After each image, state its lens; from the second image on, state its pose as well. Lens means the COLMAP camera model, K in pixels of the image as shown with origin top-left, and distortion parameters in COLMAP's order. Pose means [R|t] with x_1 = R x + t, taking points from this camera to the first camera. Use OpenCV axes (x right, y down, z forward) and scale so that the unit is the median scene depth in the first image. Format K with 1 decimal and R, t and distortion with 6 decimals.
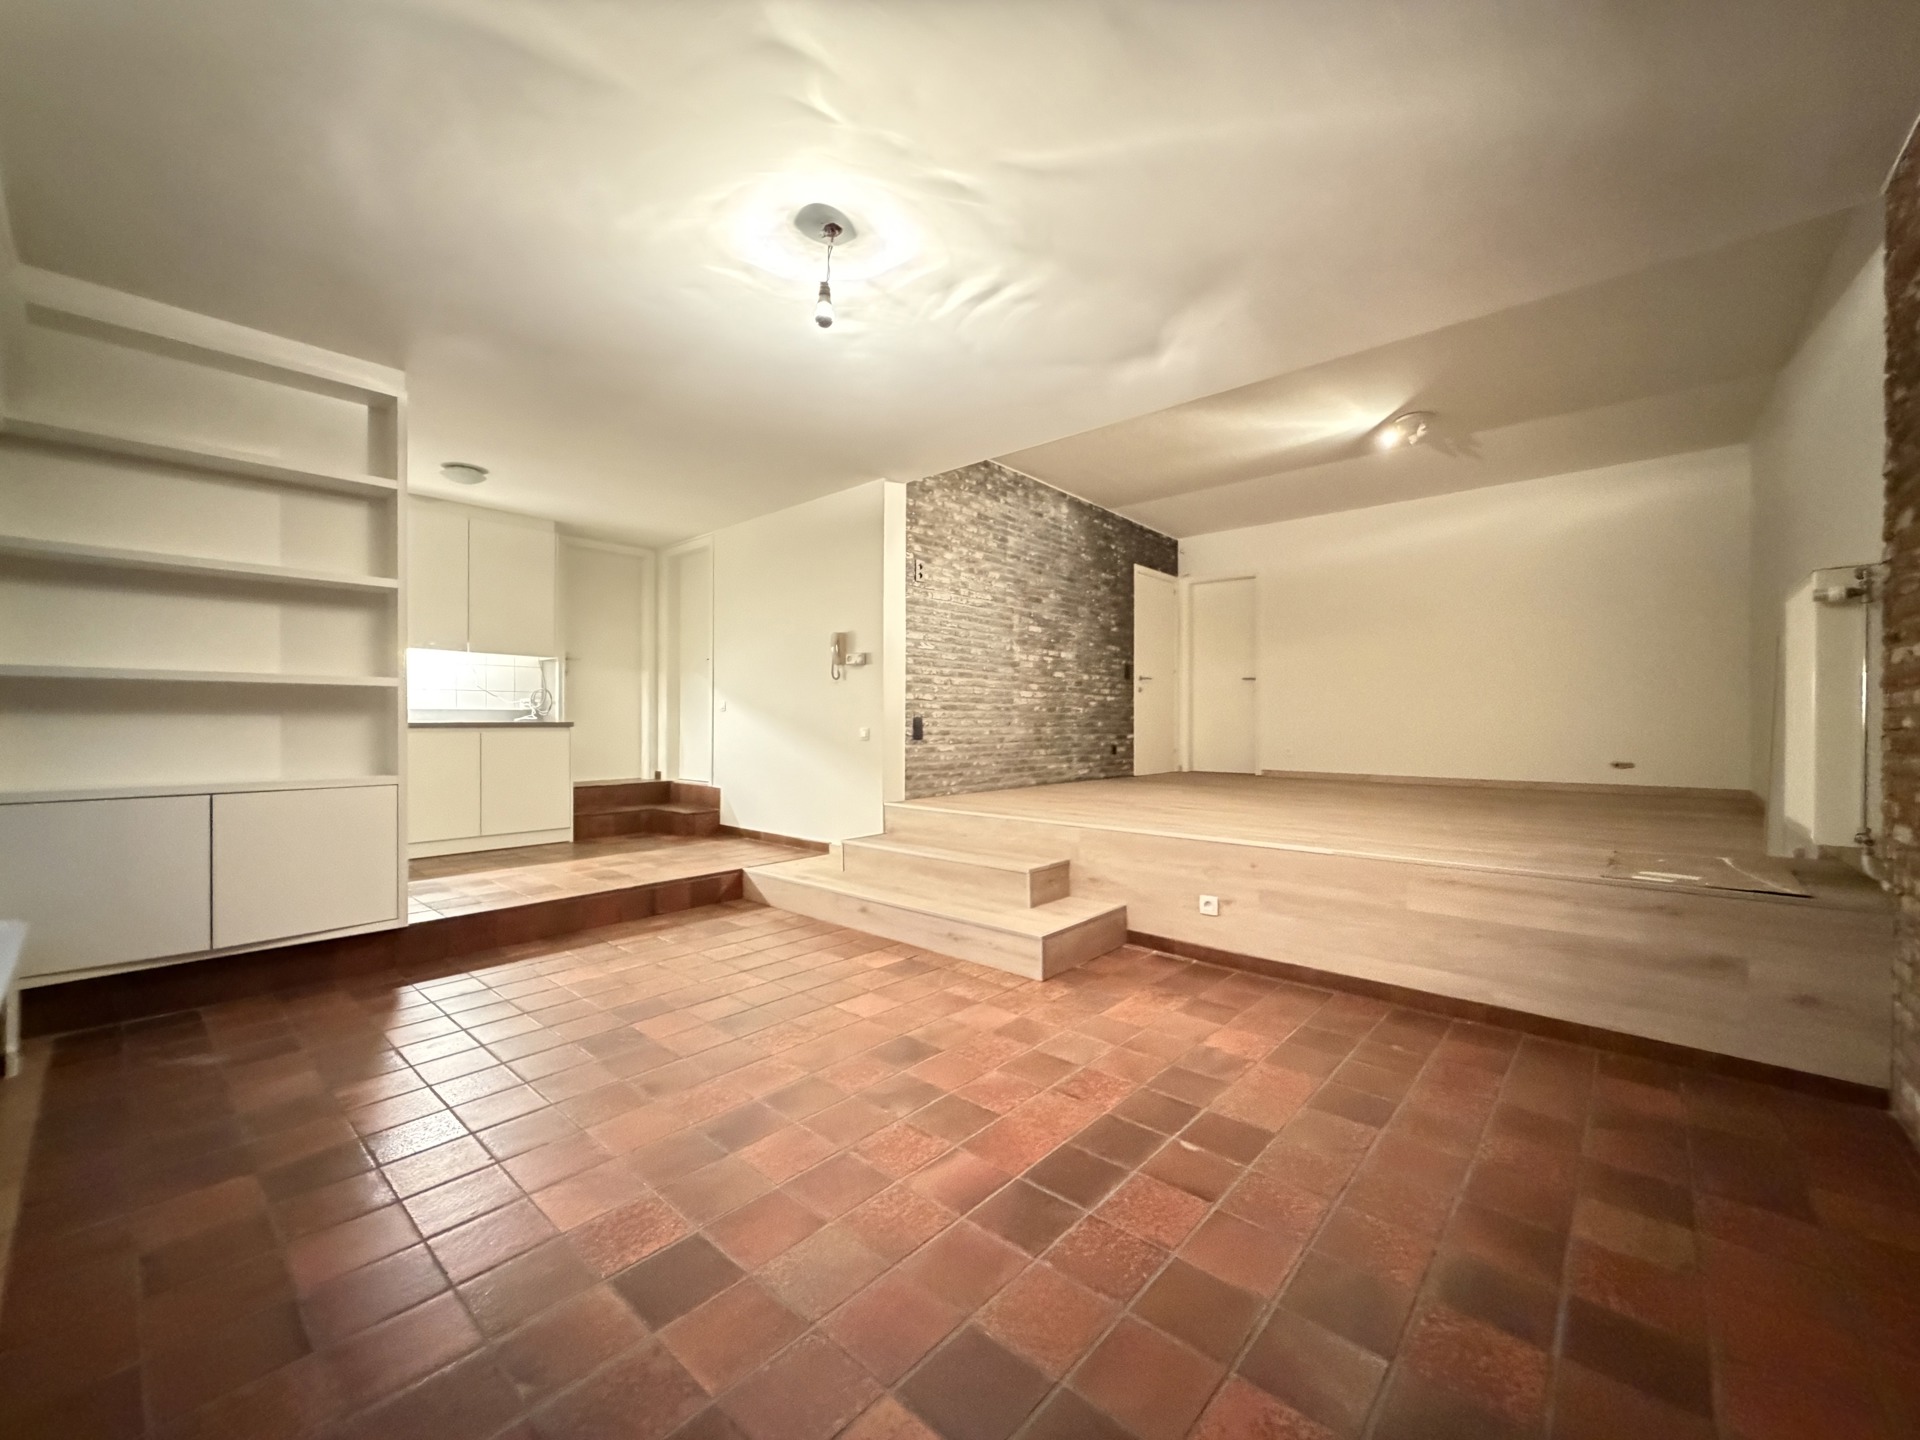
lens RADIAL K [[764.5, 0, 959.7], [0, 764.5, 722.6], [0, 0, 1]] dist [0.000738, -0.000094]
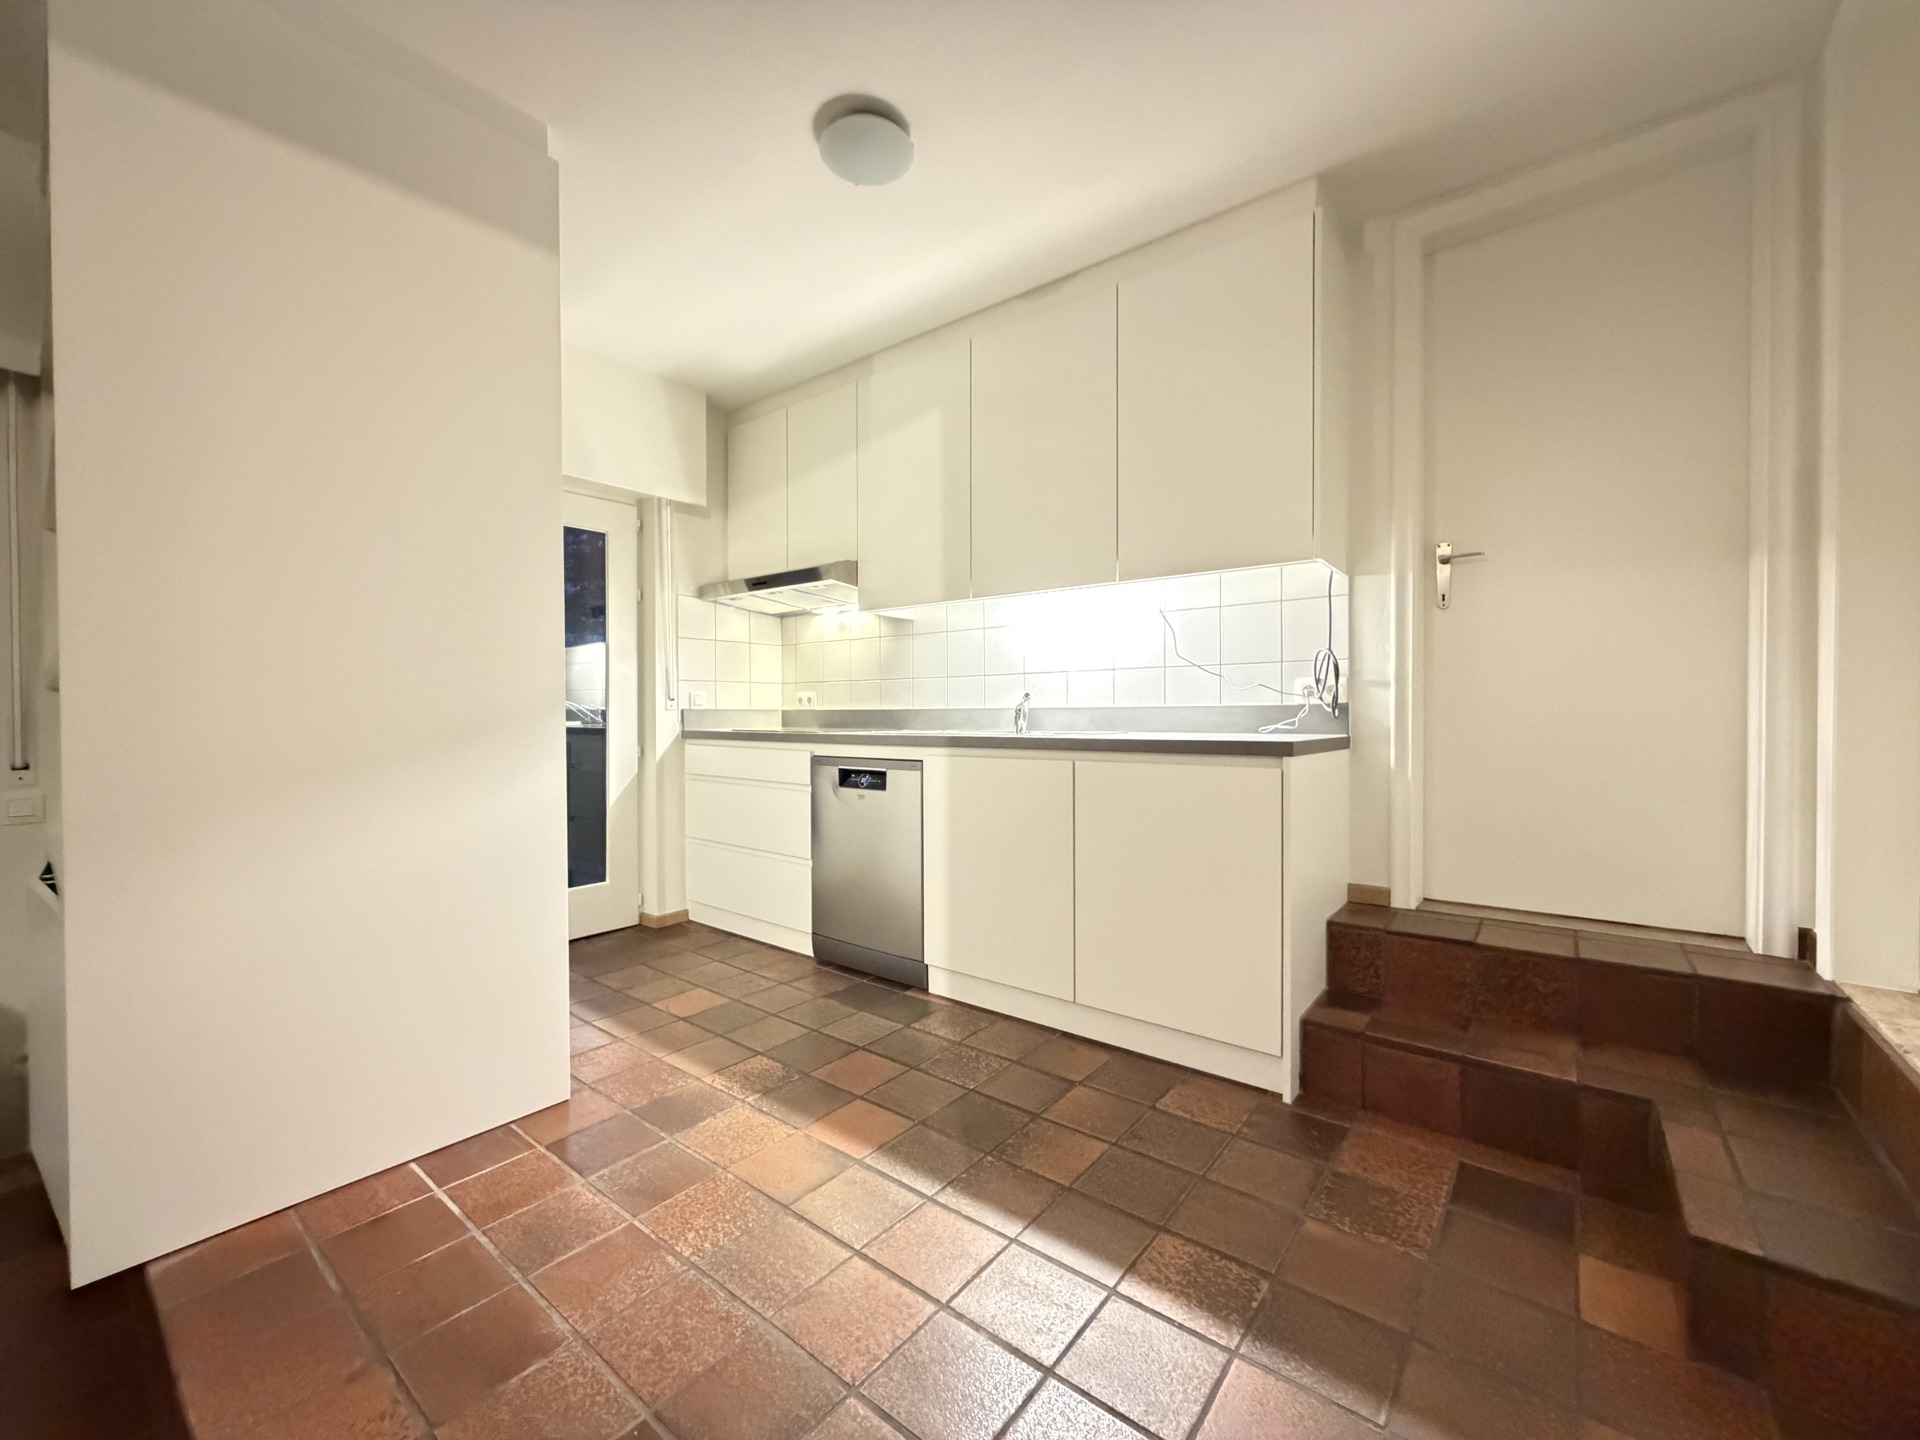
lens RADIAL K [[764.5, 0, 958.8], [0, 764.5, 717.5], [0, 0, 1]] dist [0.000738, -0.000094]
pose [[0.057802, -0.002678, -0.998324, -0.178286], [0.000613, 0.999996, -0.002647, -0.009046], [0.998328, -0.000459, 0.057803, 0.818465]]
